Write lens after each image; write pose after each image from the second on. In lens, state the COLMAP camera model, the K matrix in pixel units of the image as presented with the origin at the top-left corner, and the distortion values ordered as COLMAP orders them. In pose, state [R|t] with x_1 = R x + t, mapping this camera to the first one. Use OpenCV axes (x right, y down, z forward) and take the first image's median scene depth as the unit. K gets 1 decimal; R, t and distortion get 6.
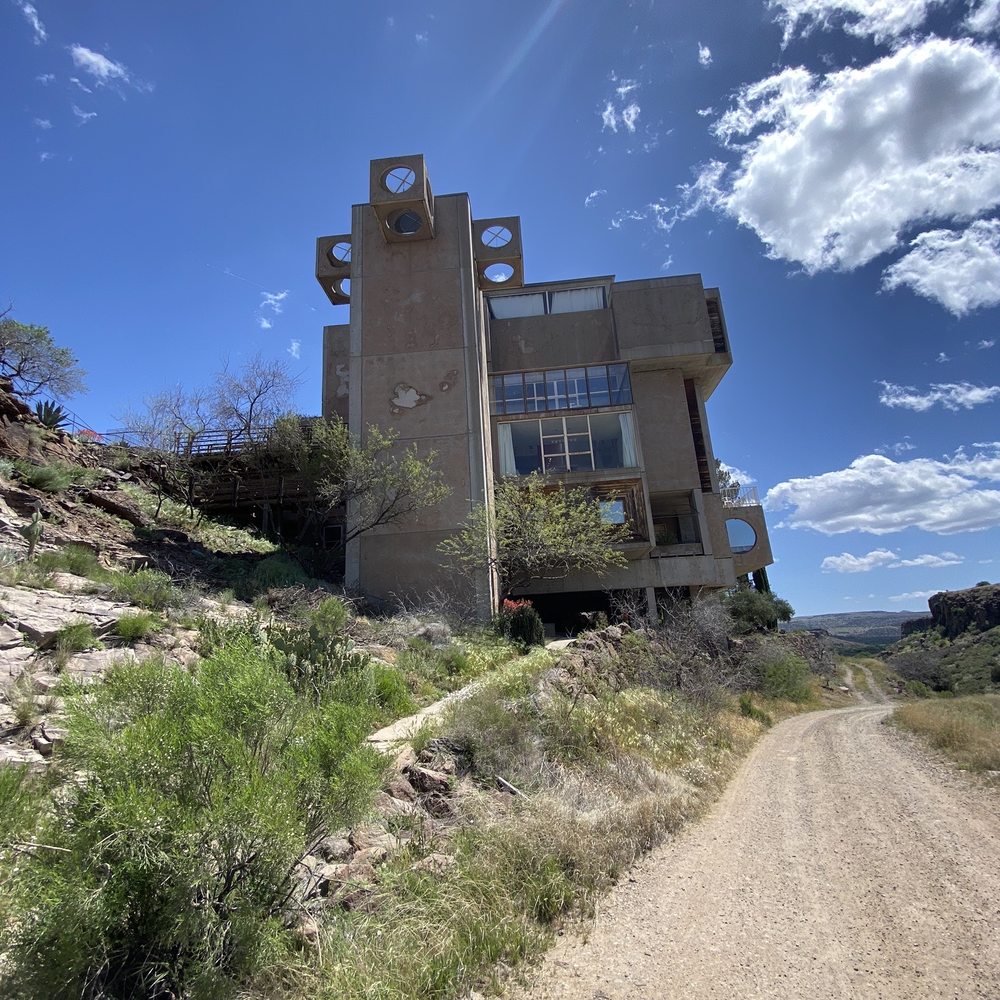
lens RADIAL K [[548.6, 0, 474.5], [0, 548.6, 498.4], [0, 0, 1]] dist [0.005261, -0.044476]
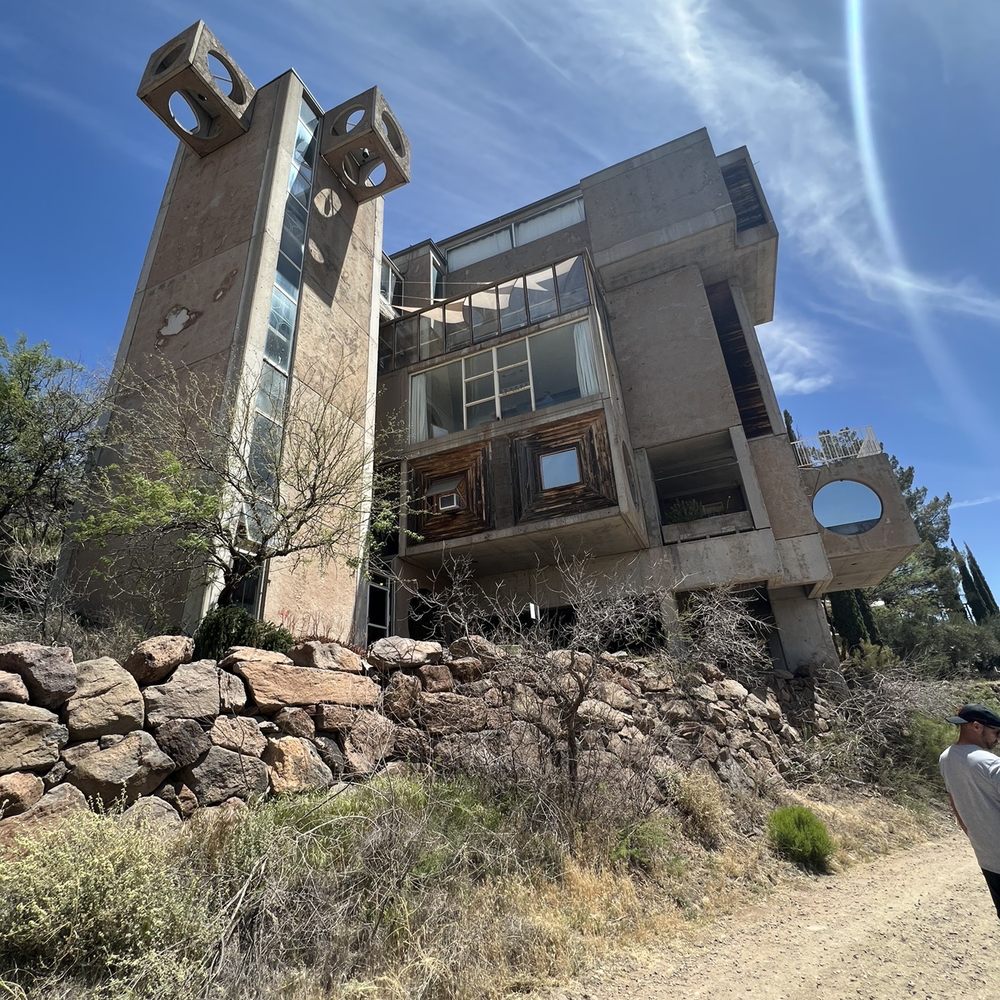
lens RADIAL K [[532.4, 0, 495.8], [0, 532.4, 492.0], [0, 0, 1]] dist [-0.017145, 0.000370]
pose [[0.953524, -0.124988, -0.274170, 0.309953], [0.088627, 0.985997, -0.141263, 0.116974], [0.287987, 0.110399, 0.951250, 0.373780]]
